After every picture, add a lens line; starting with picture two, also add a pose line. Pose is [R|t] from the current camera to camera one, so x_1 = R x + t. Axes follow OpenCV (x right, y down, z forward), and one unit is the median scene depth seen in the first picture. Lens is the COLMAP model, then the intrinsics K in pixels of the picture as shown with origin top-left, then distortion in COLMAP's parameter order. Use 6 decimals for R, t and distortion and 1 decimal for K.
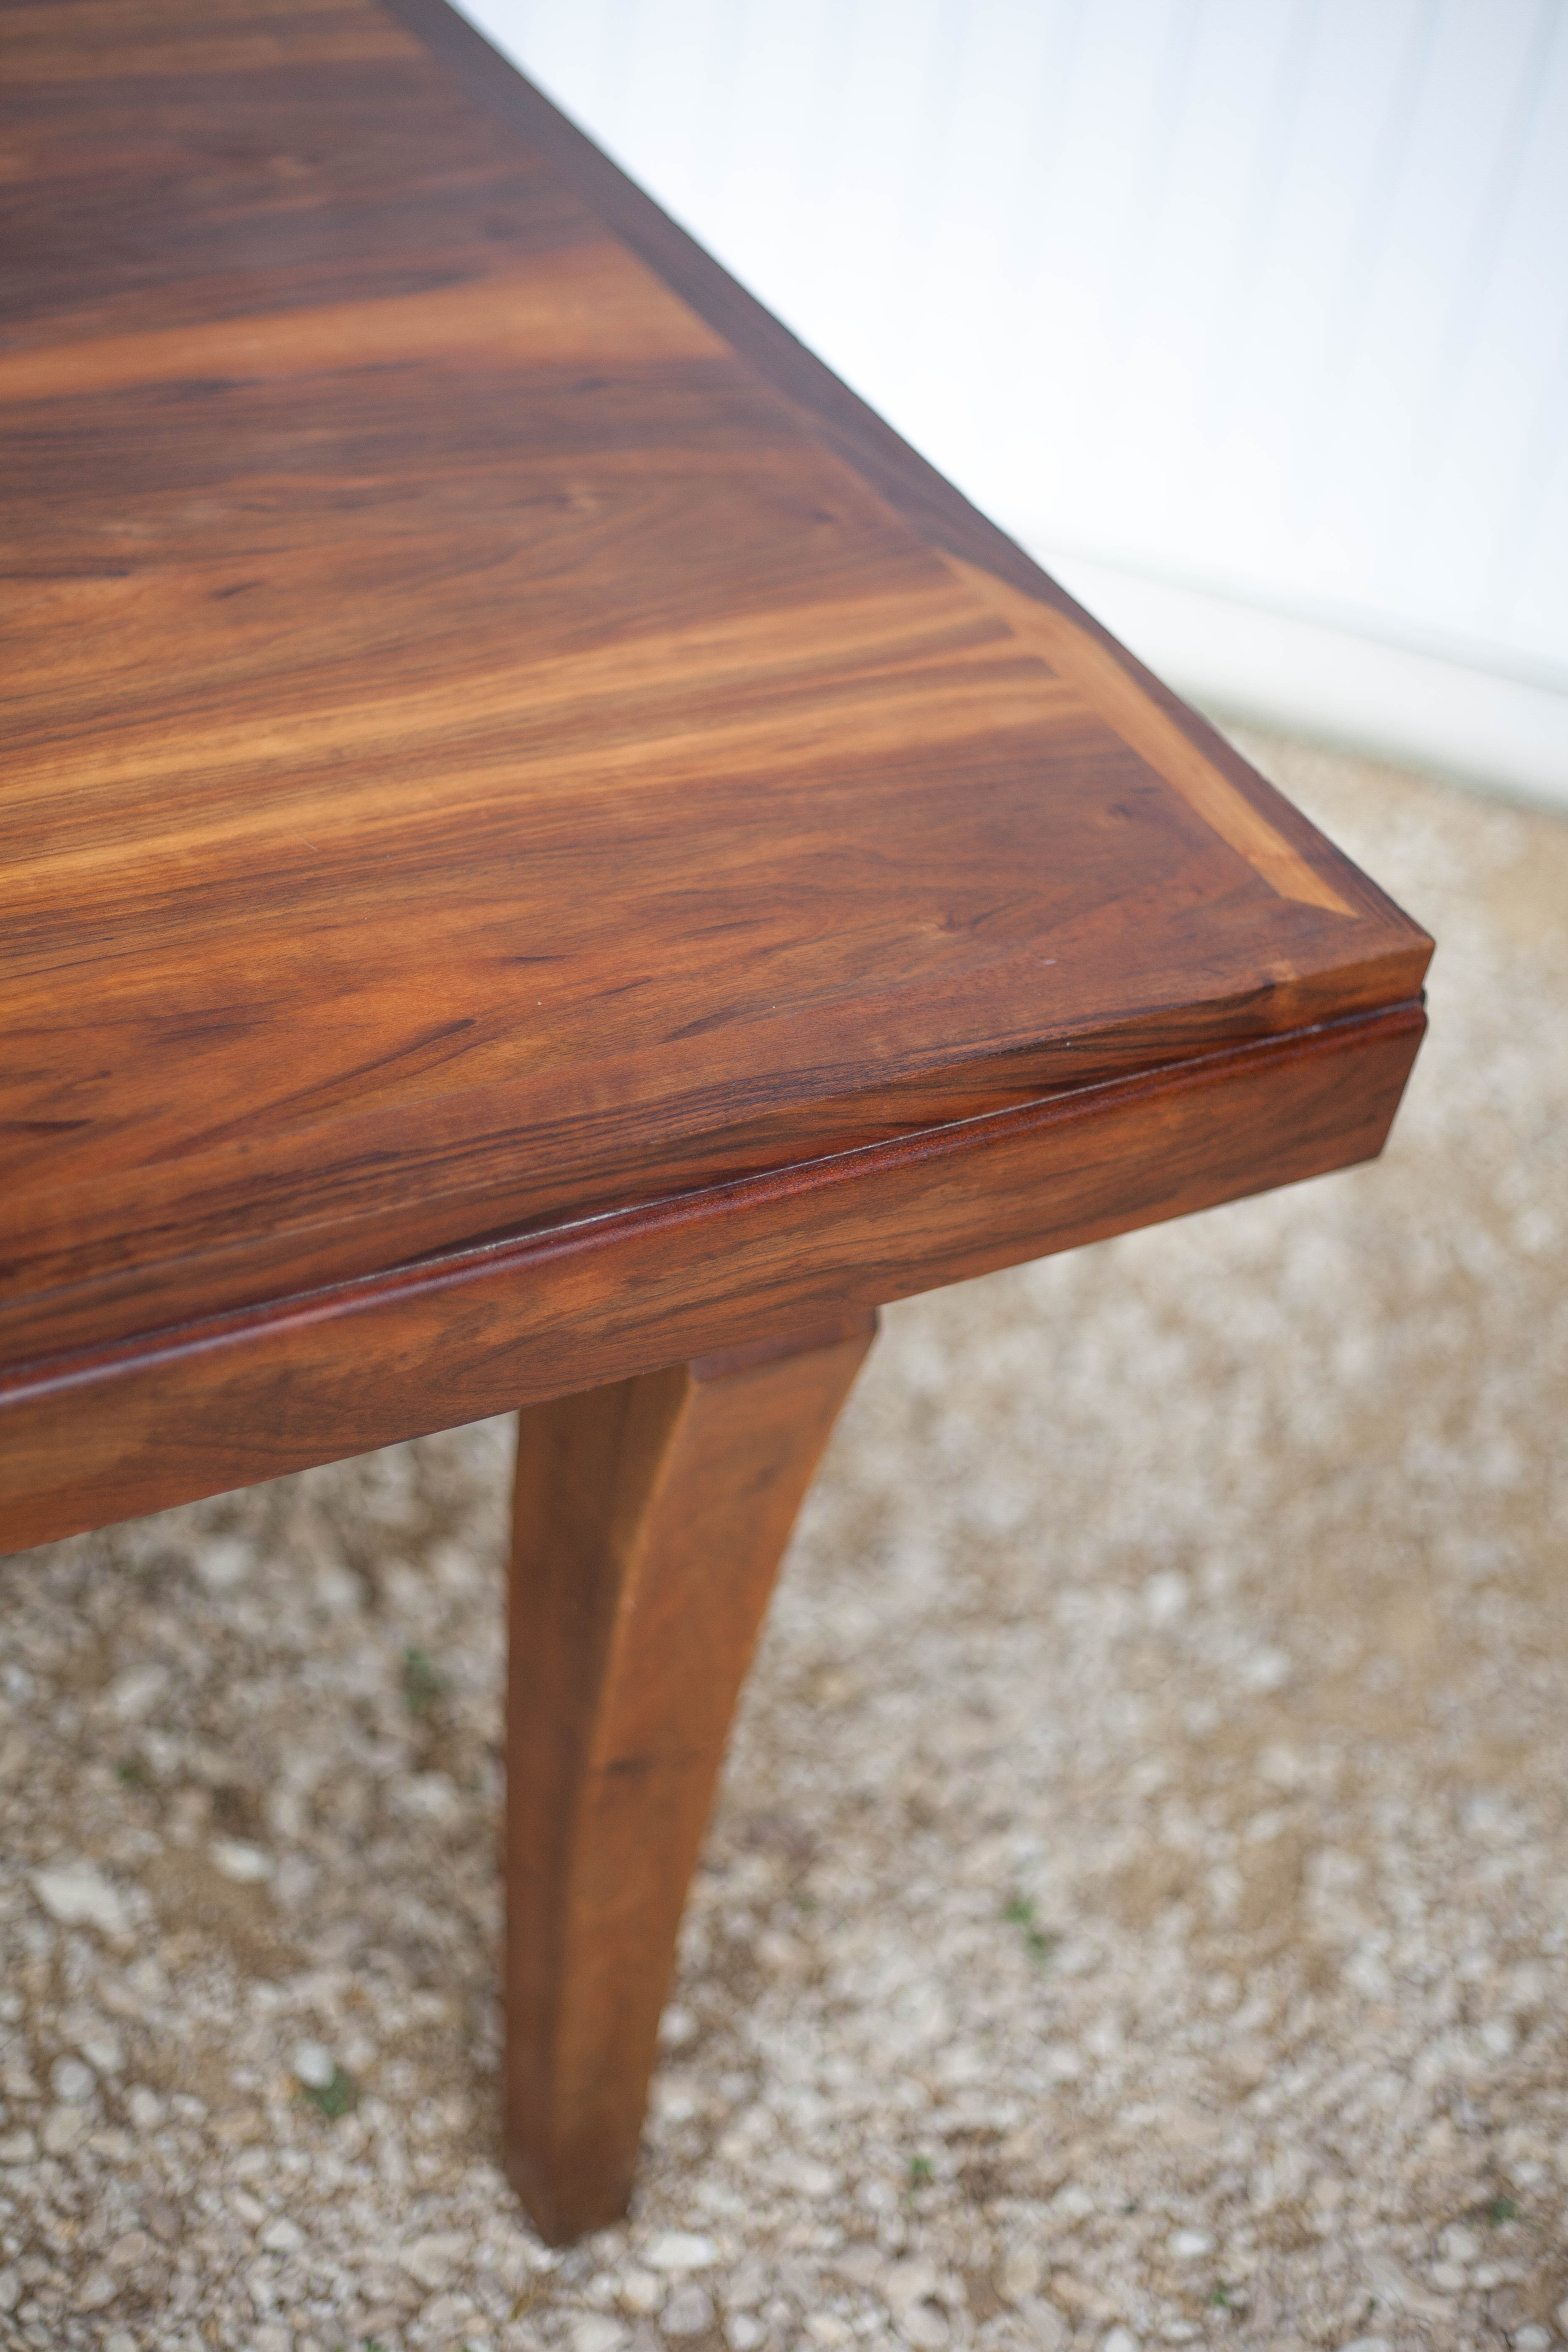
lens RADIAL K [[3543.0, 0, 776.3], [0, 3543.0, 1174.0], [0, 0, 1]] dist [-0.112501, 0.000000]
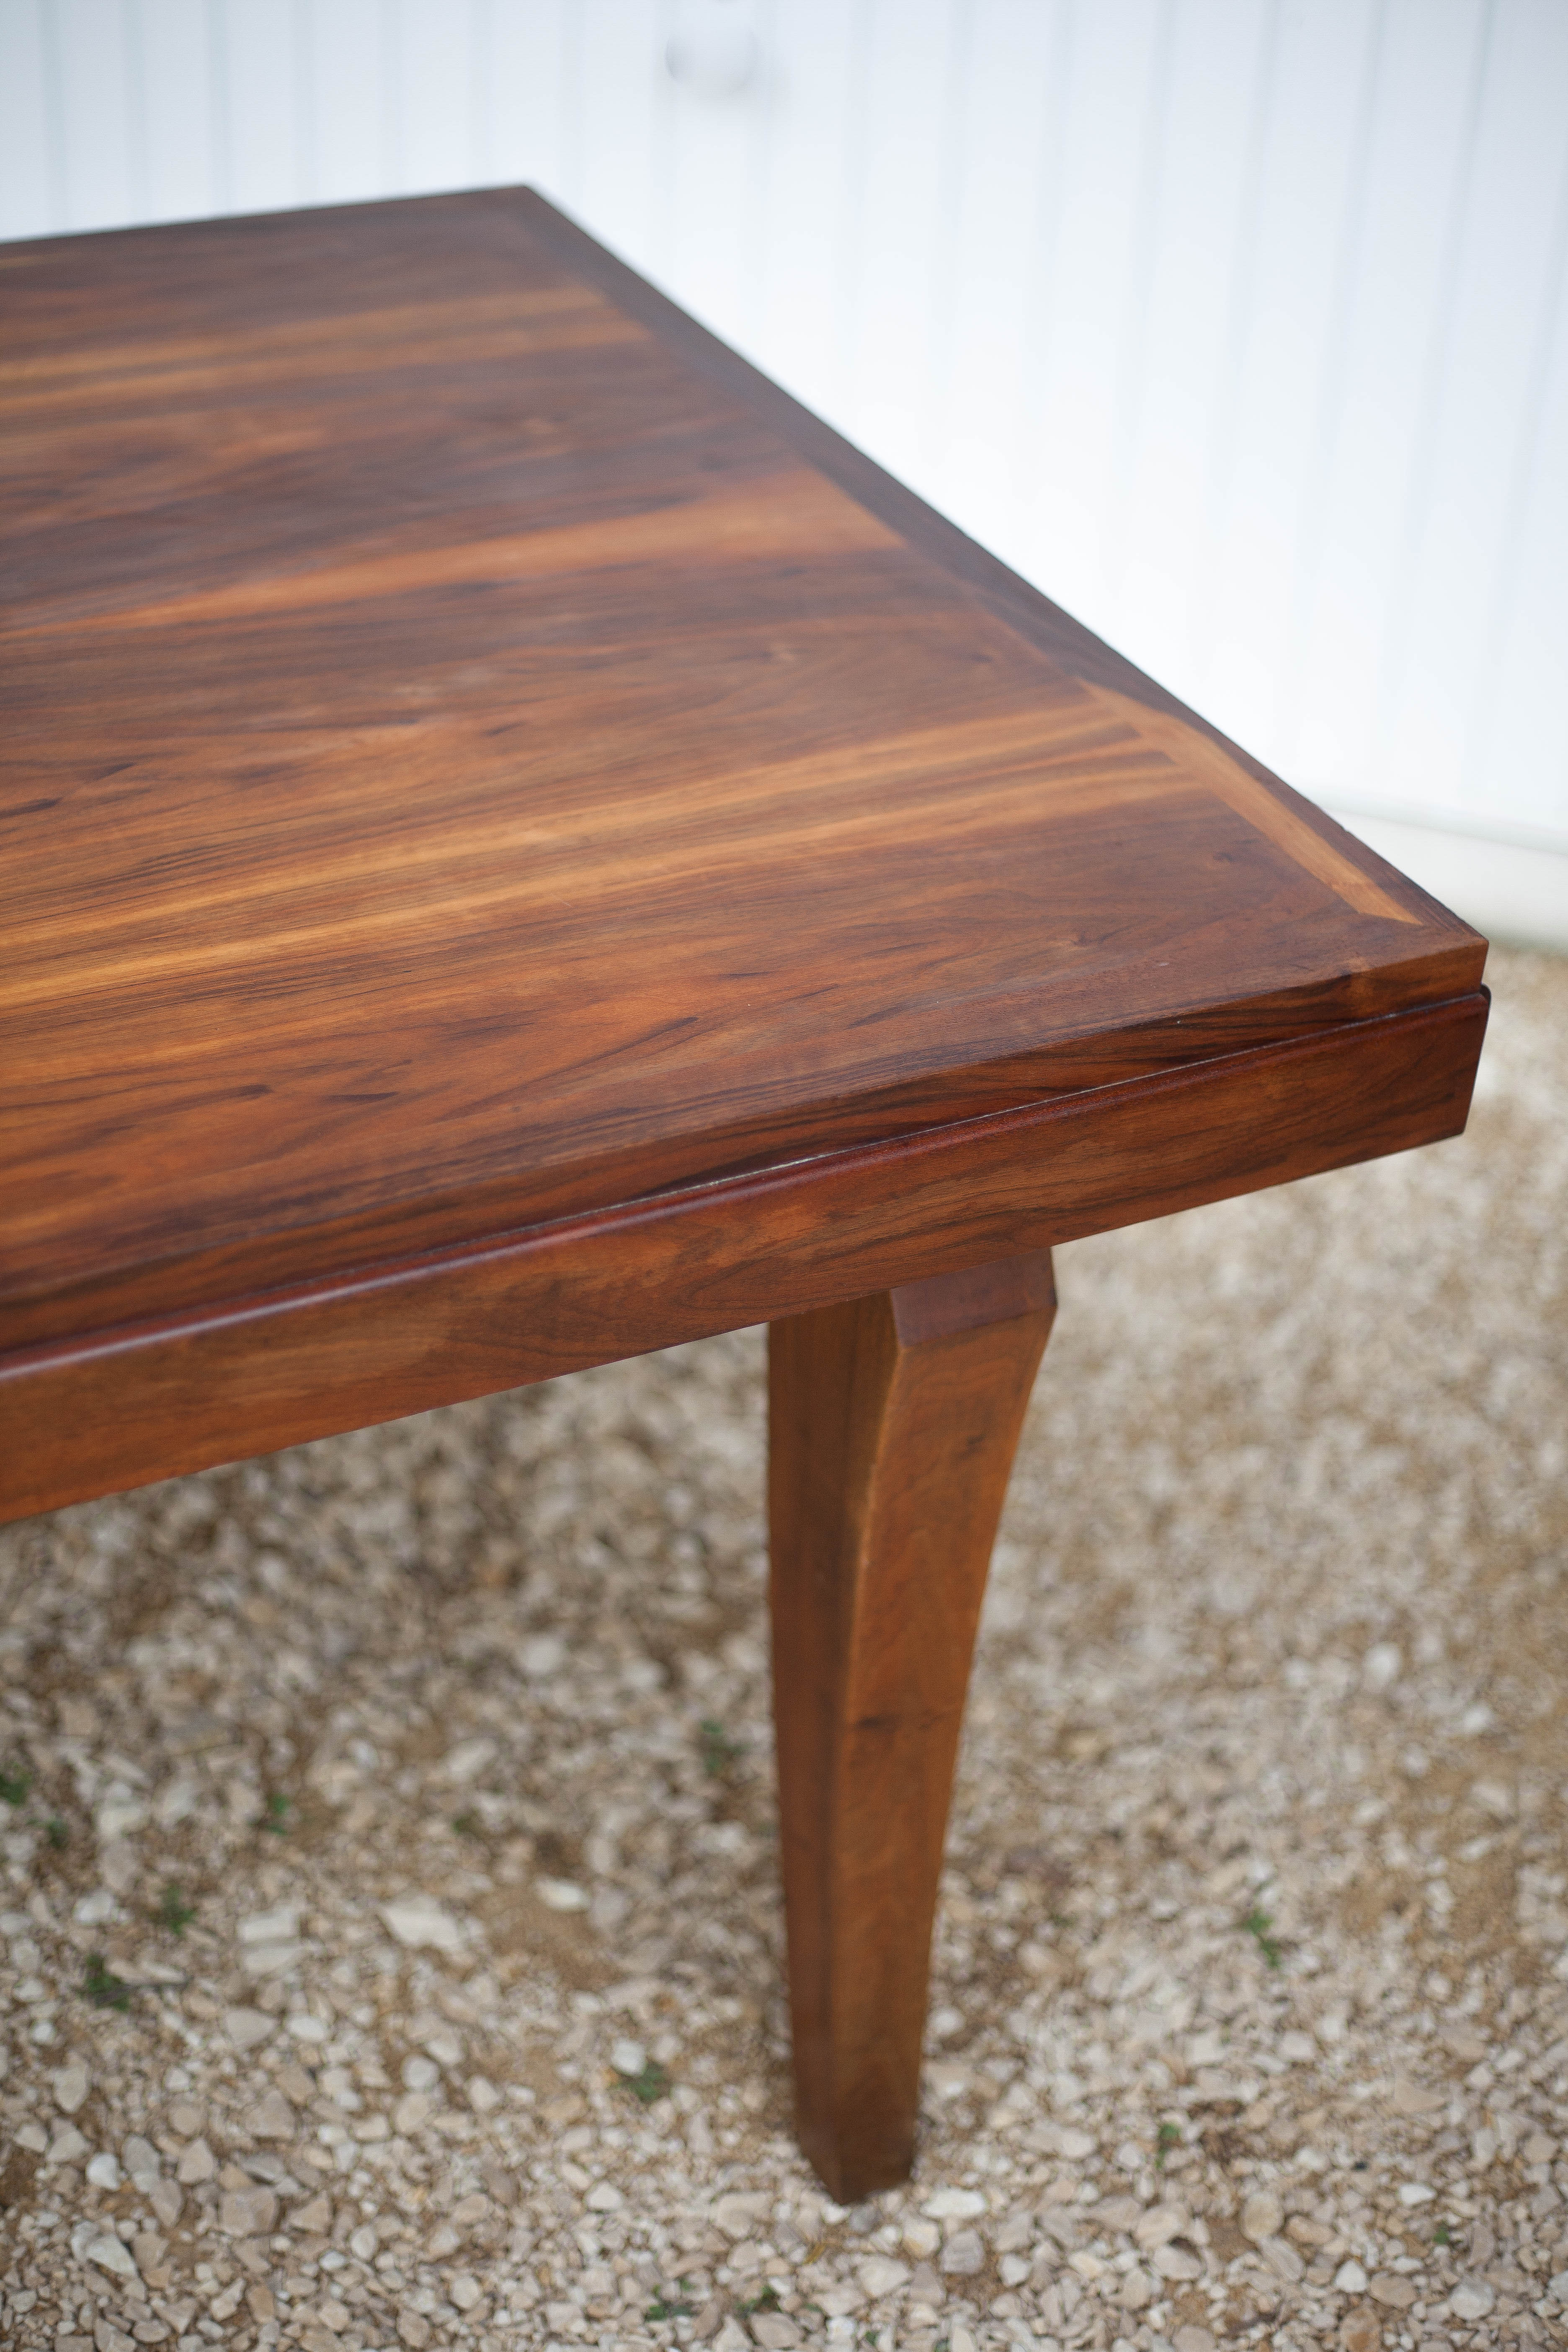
lens RADIAL K [[3543.0, 0, 784.8], [0, 3543.0, 1183.8], [0, 0, 1]] dist [-0.112501, 0.000000]
pose [[0.994484, -0.055250, -0.089162, 0.039118], [0.044855, 0.992394, -0.114639, 0.114815], [0.094817, 0.110008, 0.989398, -0.169672]]
